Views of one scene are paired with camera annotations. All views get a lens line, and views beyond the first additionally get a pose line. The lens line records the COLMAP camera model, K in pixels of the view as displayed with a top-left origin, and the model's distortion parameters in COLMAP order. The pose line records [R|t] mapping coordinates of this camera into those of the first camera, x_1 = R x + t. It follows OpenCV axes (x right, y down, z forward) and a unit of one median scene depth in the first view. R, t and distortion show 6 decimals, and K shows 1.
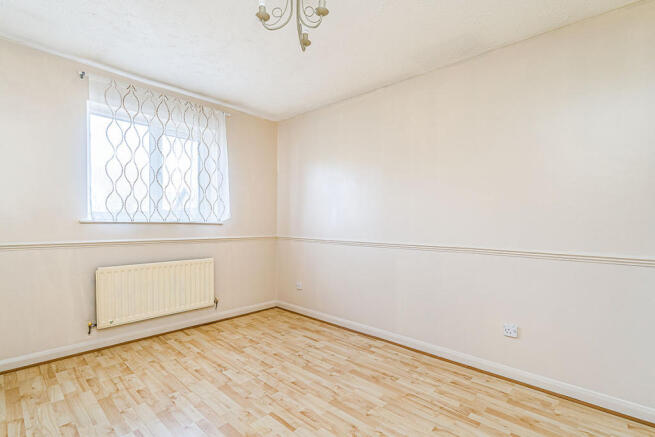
lens RADIAL K [[300.1, 0, 324.4], [0, 300.1, 224.0], [0, 0, 1]] dist [-0.000105, 0.000904]
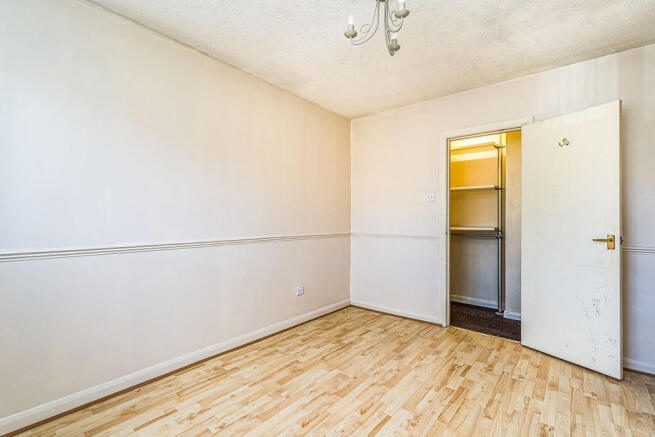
lens RADIAL K [[300.1, 0, 318.9], [0, 300.1, 214.8], [0, 0, 1]] dist [-0.000105, 0.000904]
pose [[-0.030893, -0.000357, 0.999523, -0.859035], [-0.001961, 0.999998, 0.000297, -0.018943], [-0.999521, -0.001951, -0.030894, 0.956554]]
